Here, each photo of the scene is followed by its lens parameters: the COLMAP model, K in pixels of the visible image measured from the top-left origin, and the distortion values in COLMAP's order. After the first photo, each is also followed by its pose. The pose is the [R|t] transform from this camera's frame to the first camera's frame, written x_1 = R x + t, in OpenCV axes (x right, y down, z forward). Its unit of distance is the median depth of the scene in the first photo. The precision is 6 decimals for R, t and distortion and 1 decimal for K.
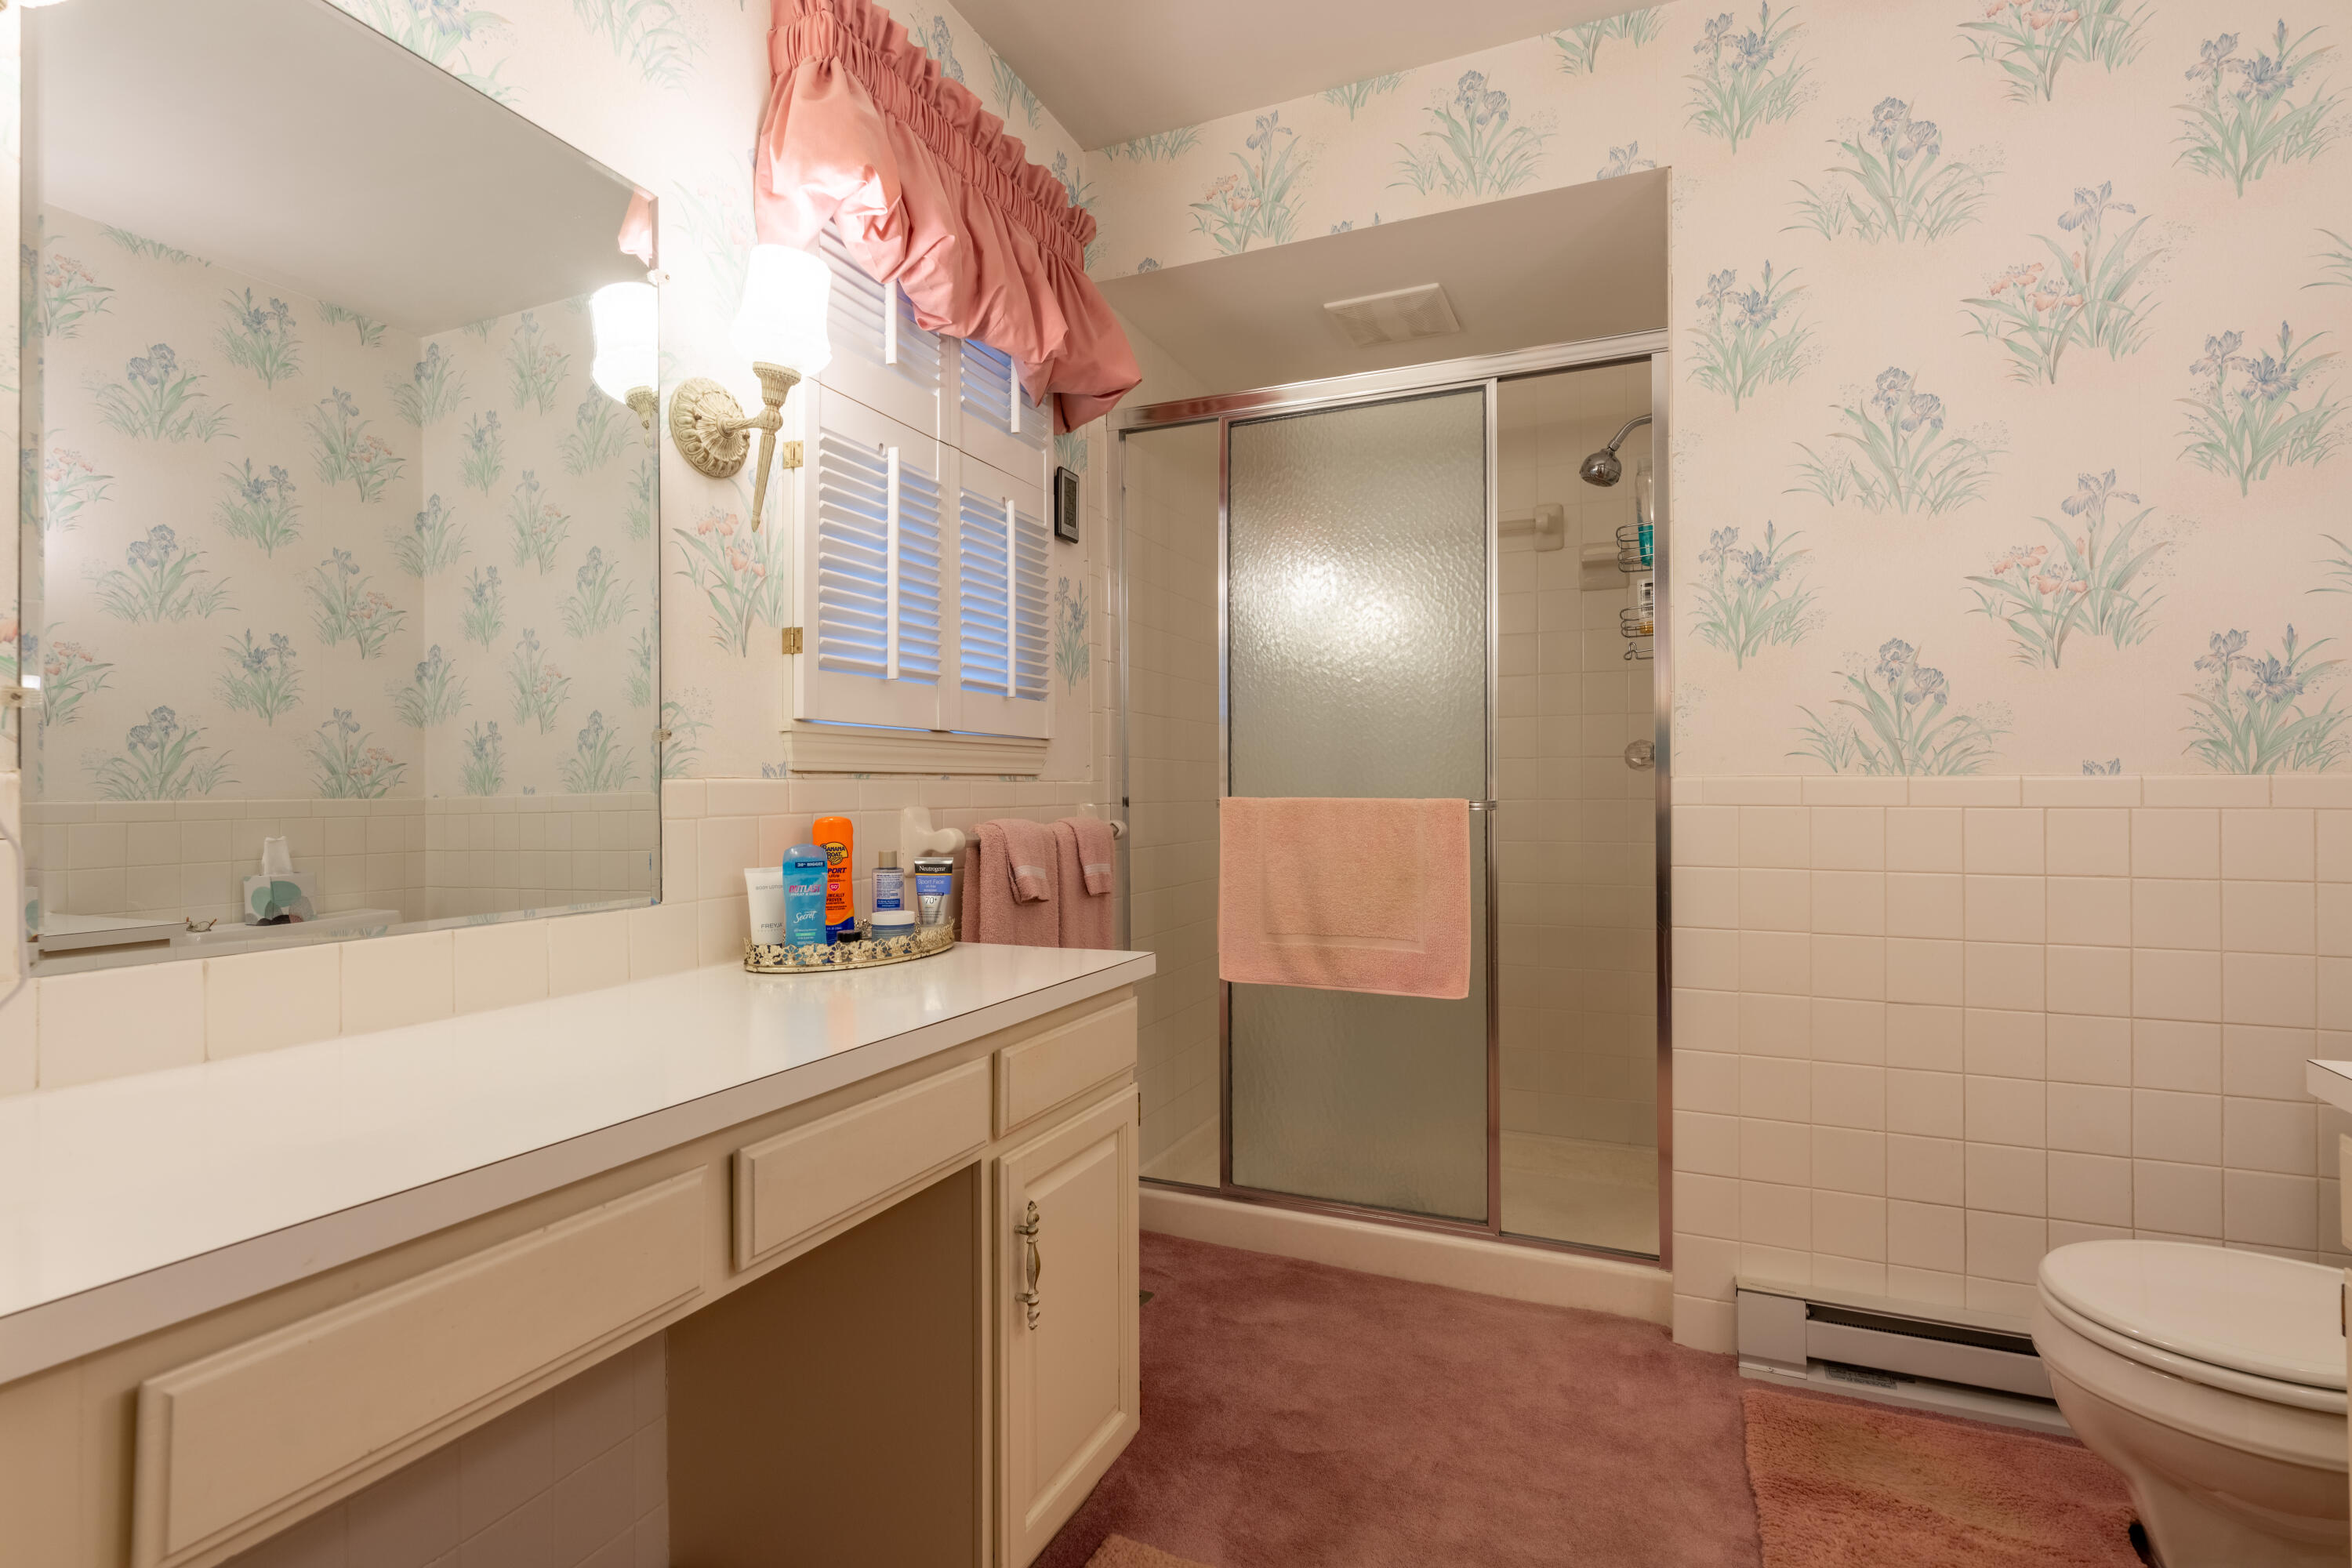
lens RADIAL K [[1135.6, 0, 1173.7], [0, 1135.6, 781.9], [0, 0, 1]] dist [0.003594, -0.000895]
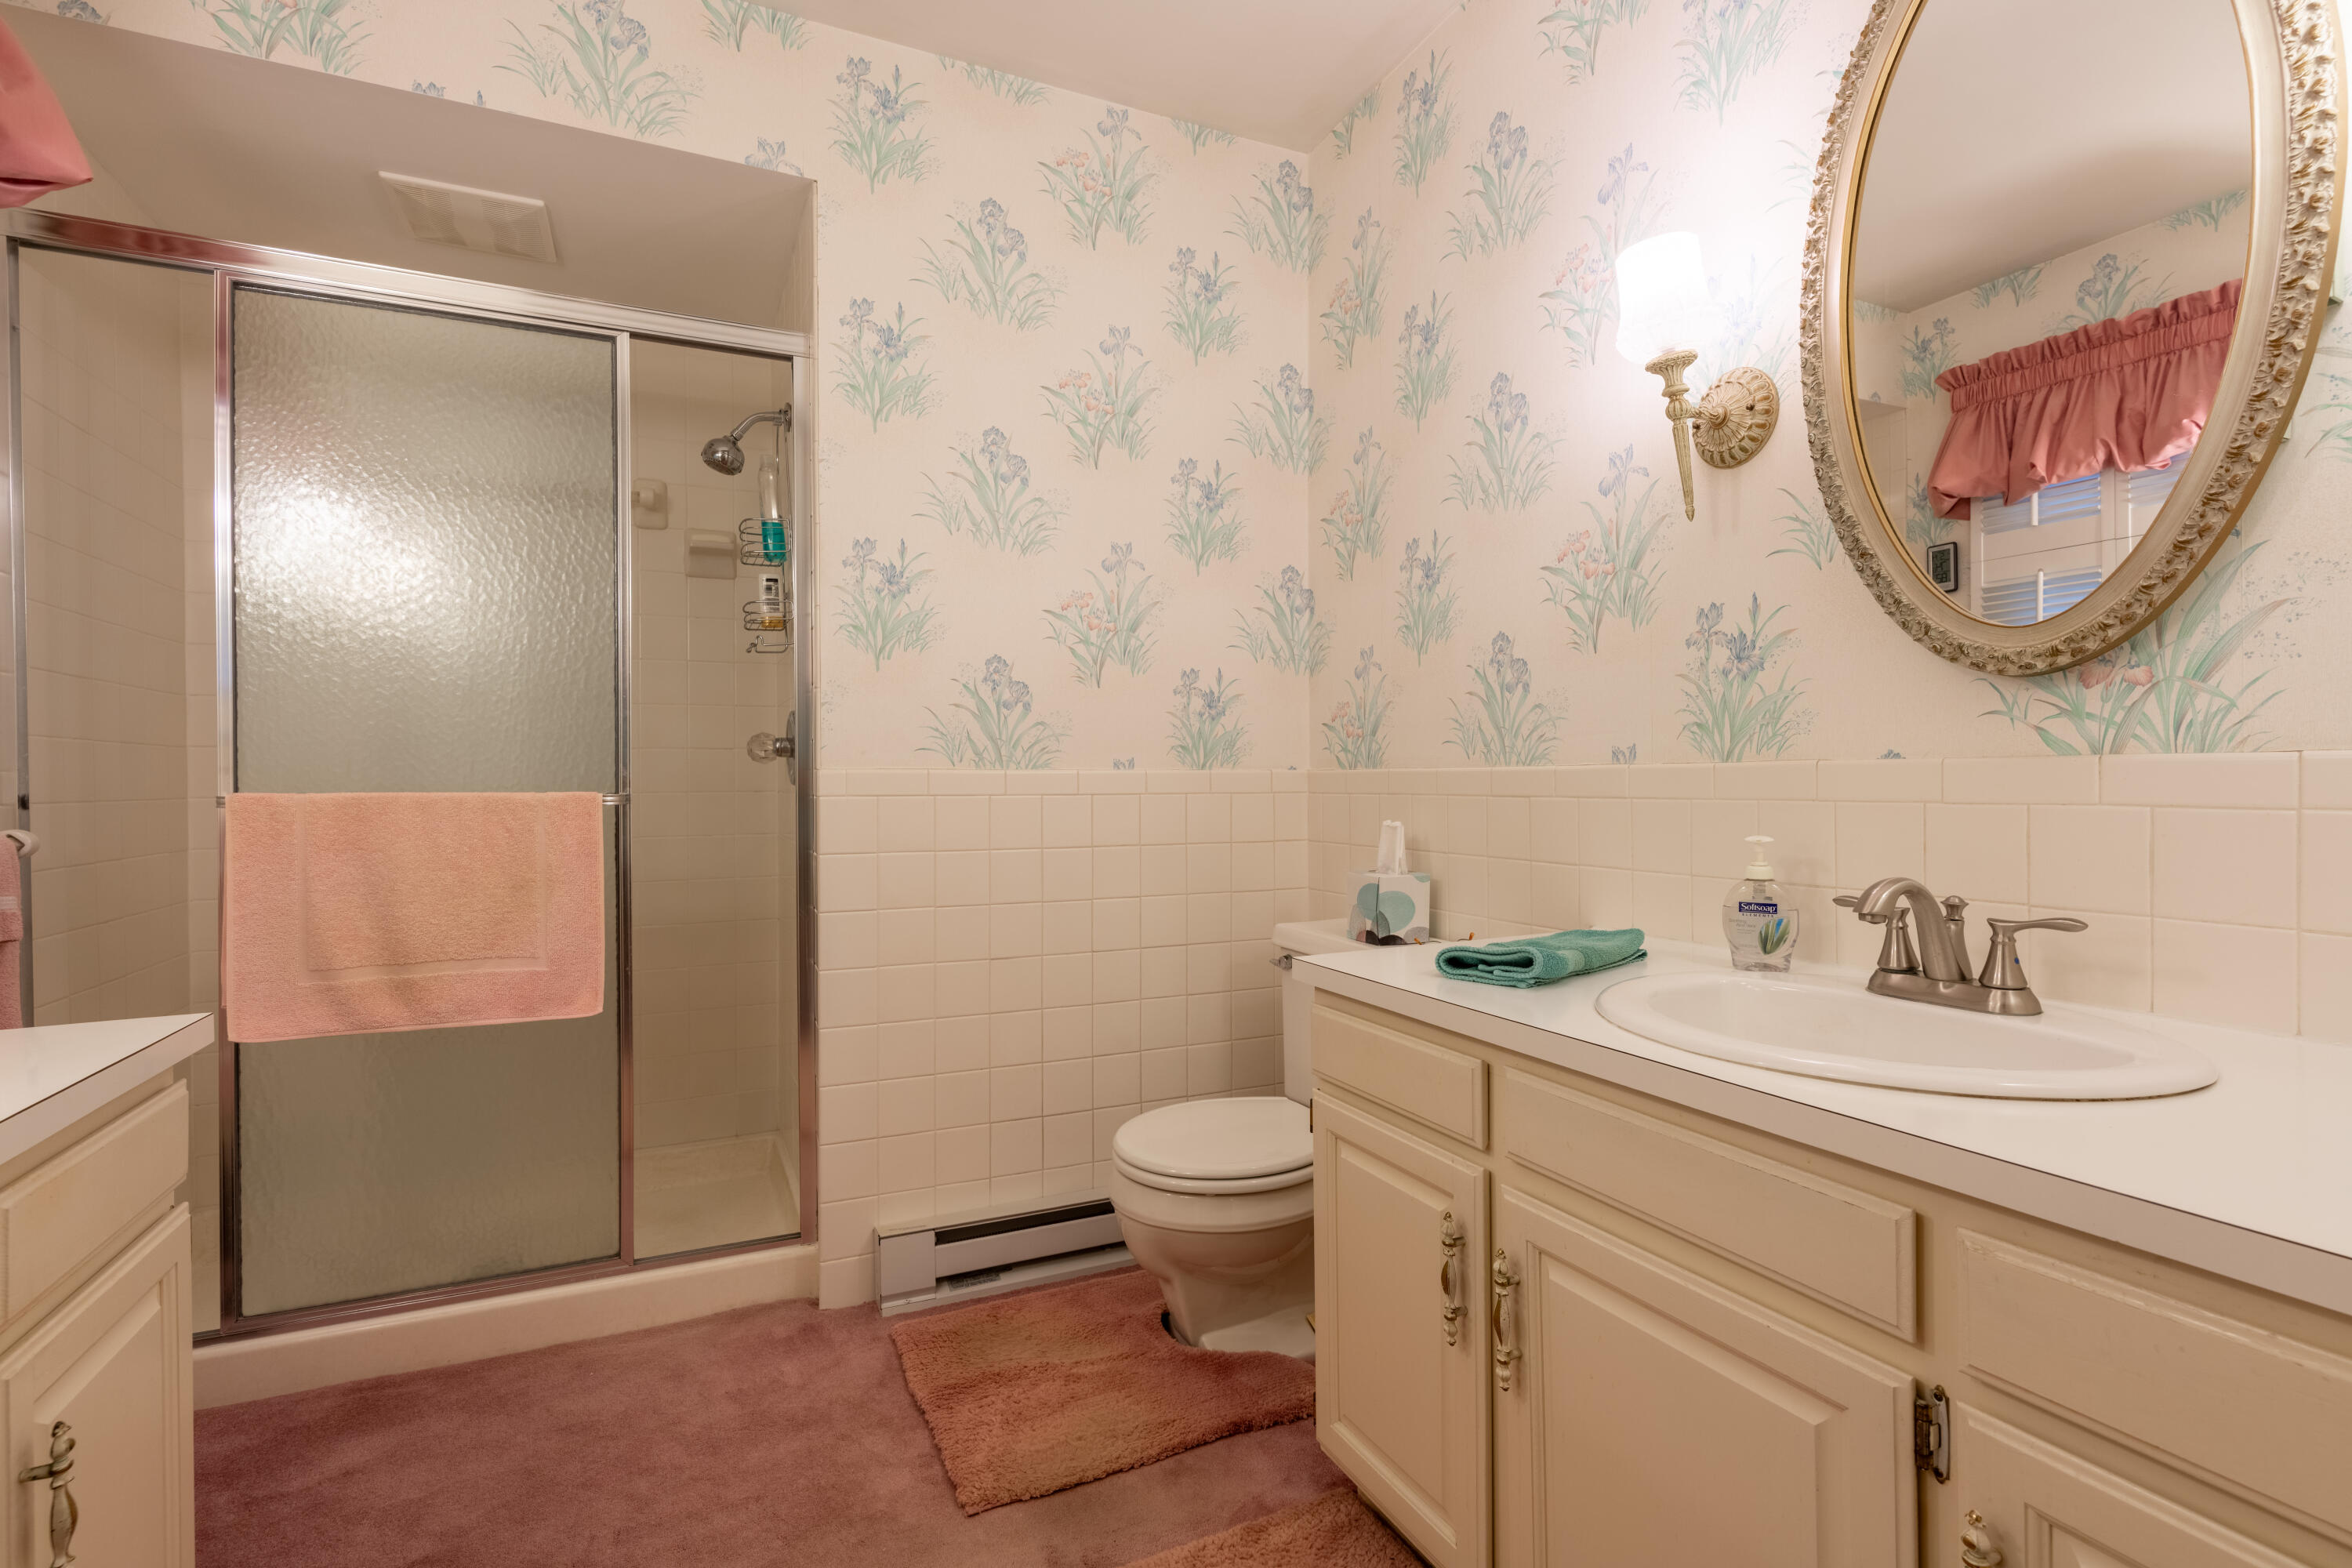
lens RADIAL K [[1135.6, 0, 1185.0], [0, 1135.6, 783.8], [0, 0, 1]] dist [0.003594, -0.000895]
pose [[0.650948, -0.003573, 0.759114, -0.134674], [-0.001845, 0.999979, 0.006289, 0.001763], [-0.759120, -0.005494, 0.650927, 0.067035]]
